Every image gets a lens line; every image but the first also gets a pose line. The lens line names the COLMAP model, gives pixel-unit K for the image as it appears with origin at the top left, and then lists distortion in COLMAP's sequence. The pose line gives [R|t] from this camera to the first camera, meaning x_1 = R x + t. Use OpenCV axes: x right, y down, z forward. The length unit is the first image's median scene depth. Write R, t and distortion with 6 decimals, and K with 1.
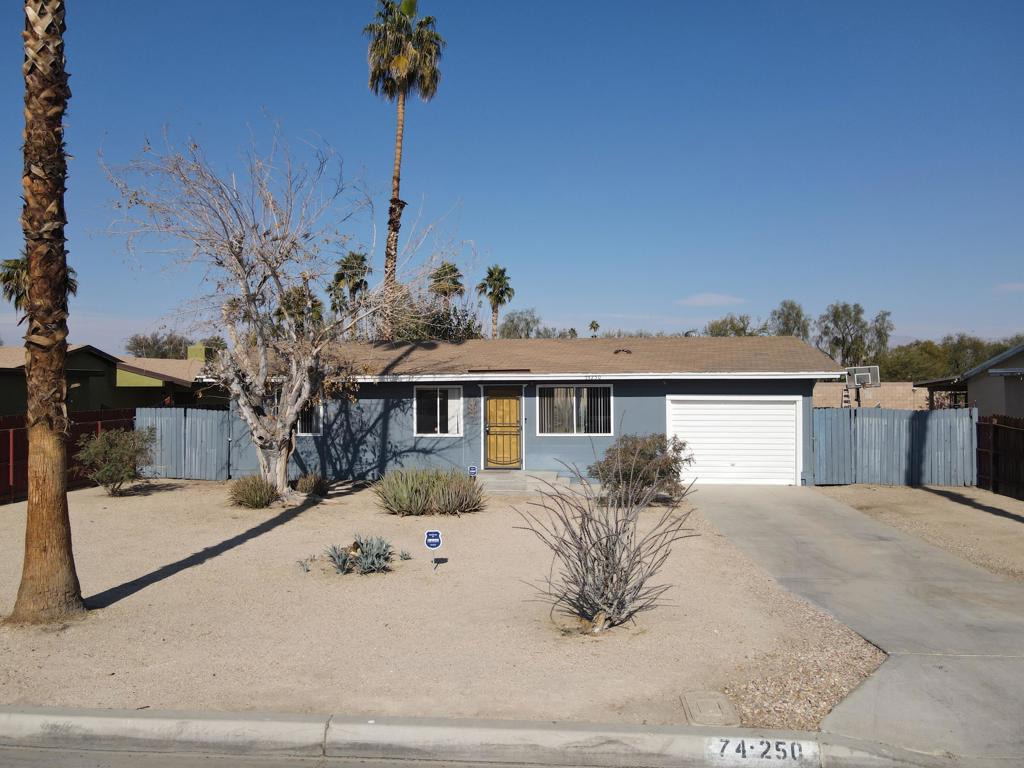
lens RADIAL K [[743.0, 0, 511.2], [0, 743.0, 383.4], [0, 0, 1]] dist [-0.023904, 0.050960]
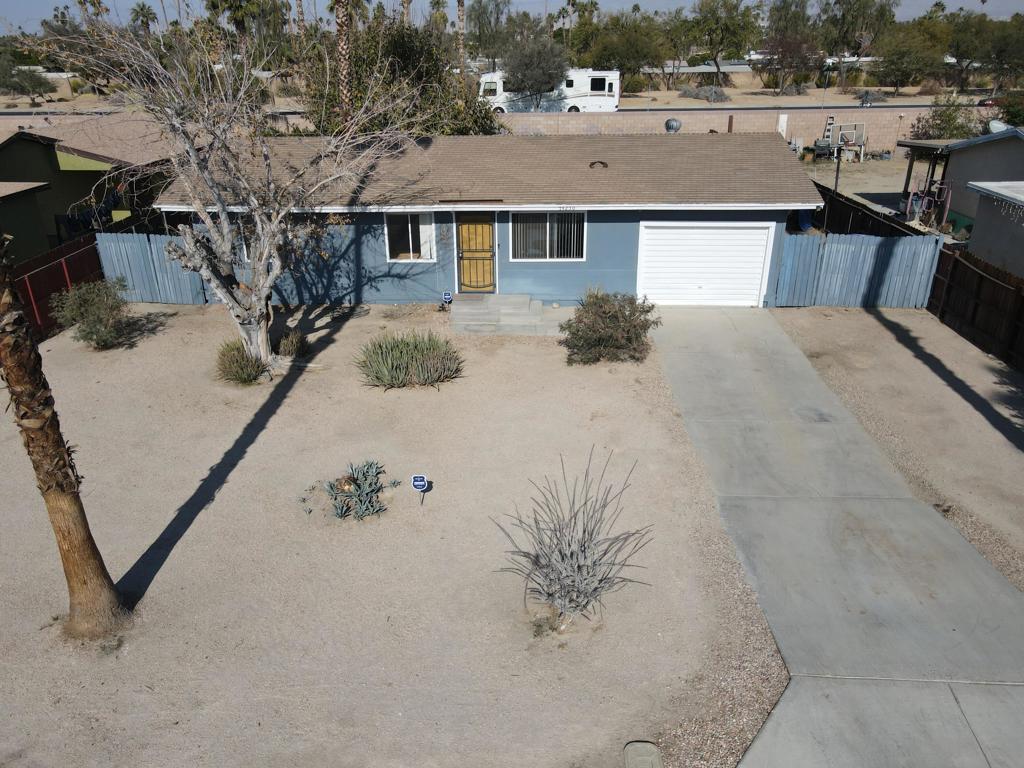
lens RADIAL K [[735.4, 0, 512.0], [0, 735.4, 384.0], [0, 0, 1]] dist [0.000774, 0.011537]
pose [[0.999192, -0.019800, 0.034976, -0.000961], [0.003673, 0.911576, 0.411115, -0.189082], [-0.040024, -0.410654, 0.910912, 0.022759]]
